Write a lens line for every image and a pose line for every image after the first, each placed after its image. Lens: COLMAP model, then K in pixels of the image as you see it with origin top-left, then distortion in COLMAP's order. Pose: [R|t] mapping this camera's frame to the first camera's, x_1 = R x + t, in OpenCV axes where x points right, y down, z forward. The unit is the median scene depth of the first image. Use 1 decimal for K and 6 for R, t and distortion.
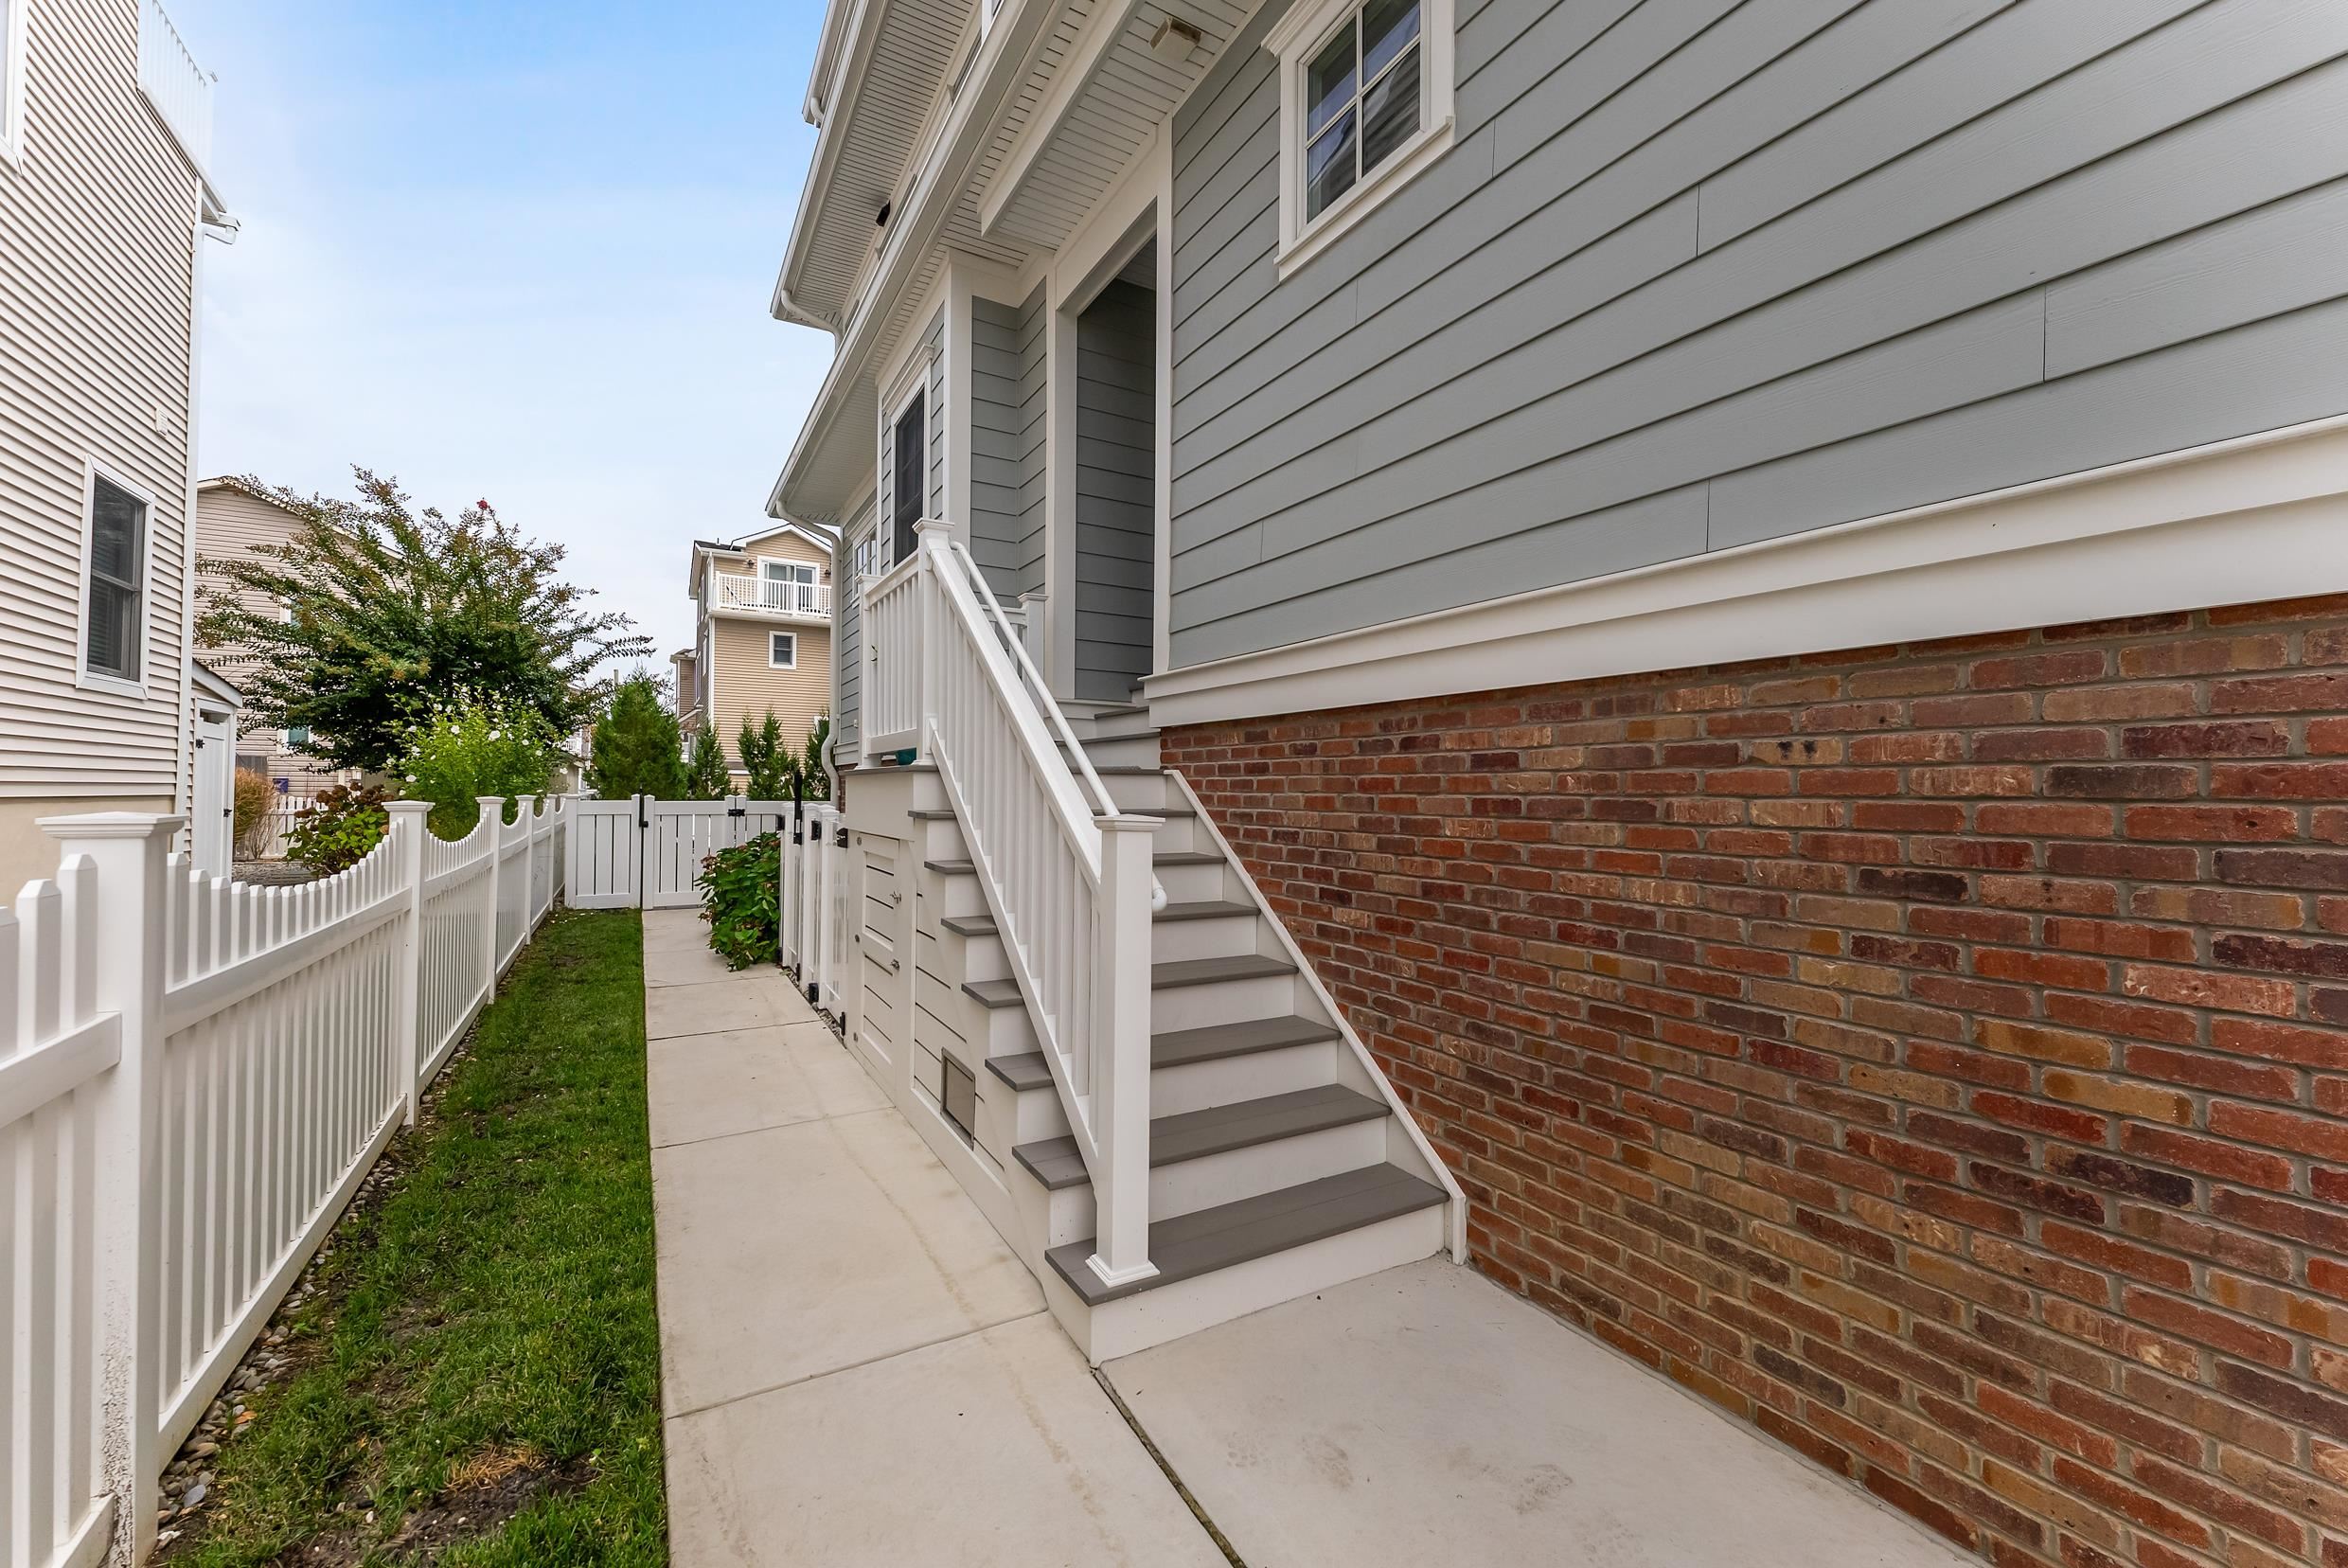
lens RADIAL K [[938.2, 0, 1174.0], [0, 938.2, 784.0], [0, 0, 1]] dist [-0.000412, -0.000163]
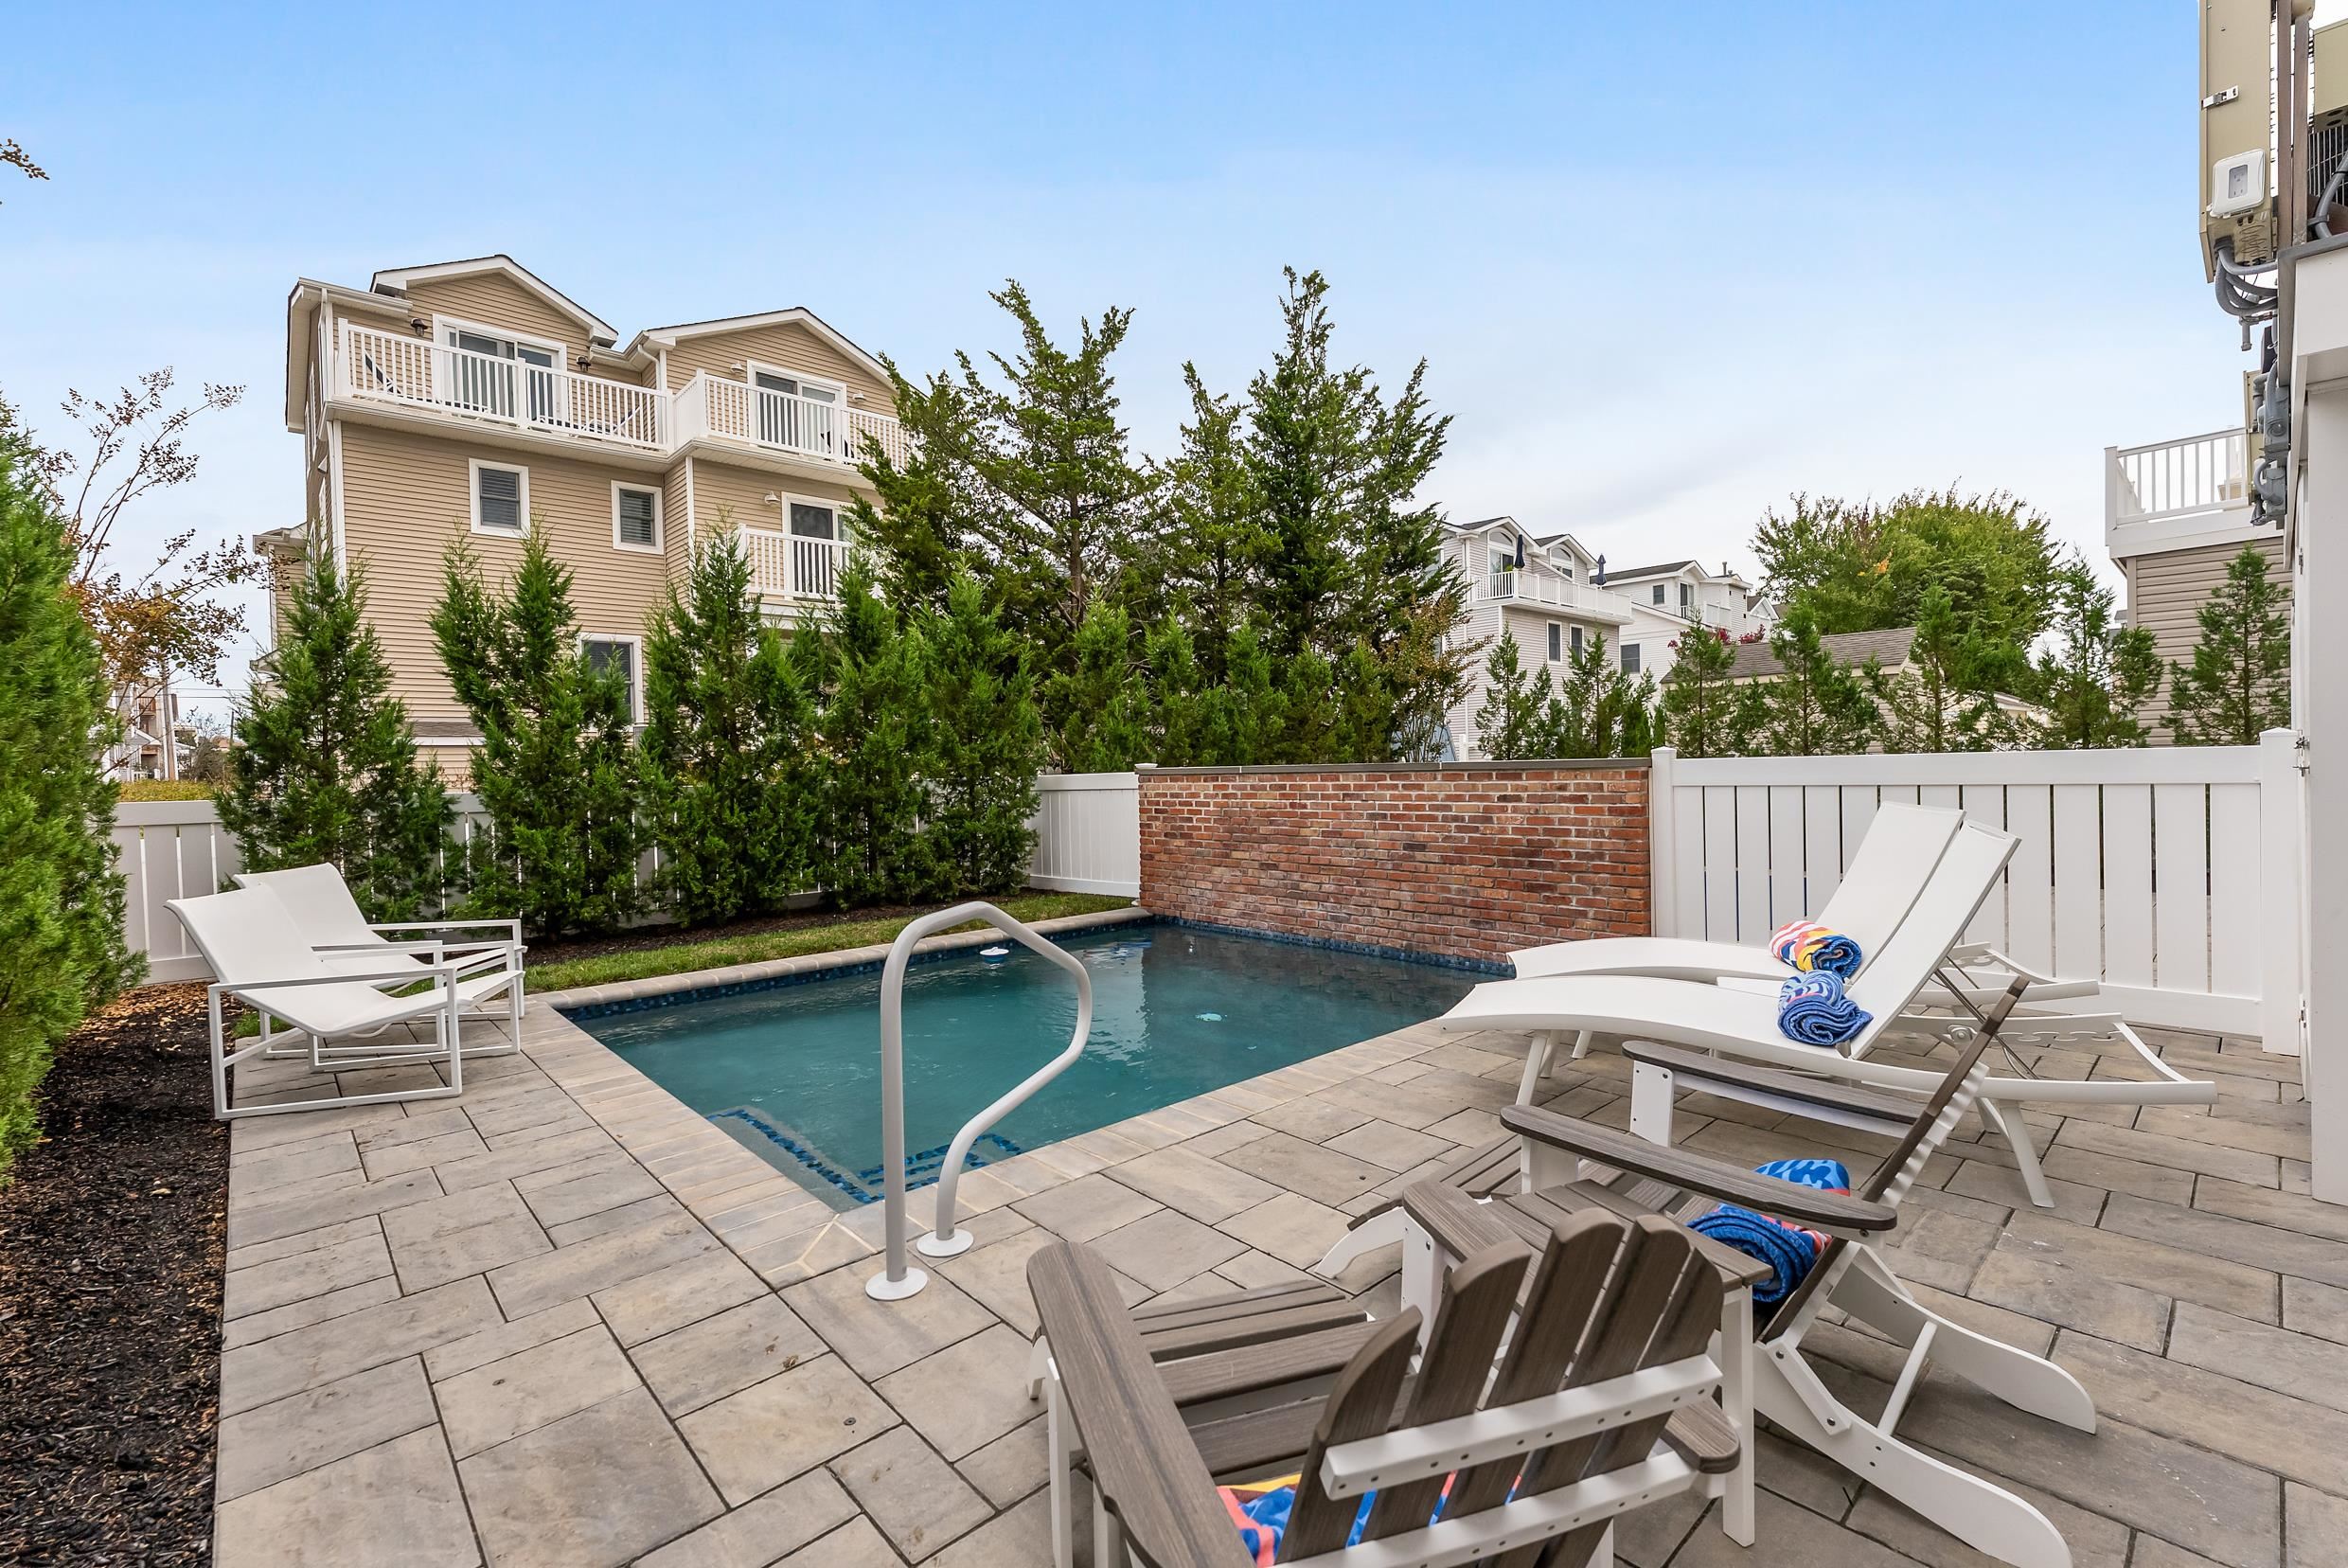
lens RADIAL K [[1013.0, 0, 1174.0], [0, 1013.0, 784.0], [0, 0, 1]] dist [0.002951, -0.004631]
pose [[0.974796, -0.034959, 0.220340, -0.191466], [0.029332, 0.999156, 0.028757, 0.004469], [-0.221160, -0.021569, 0.974999, 0.391000]]
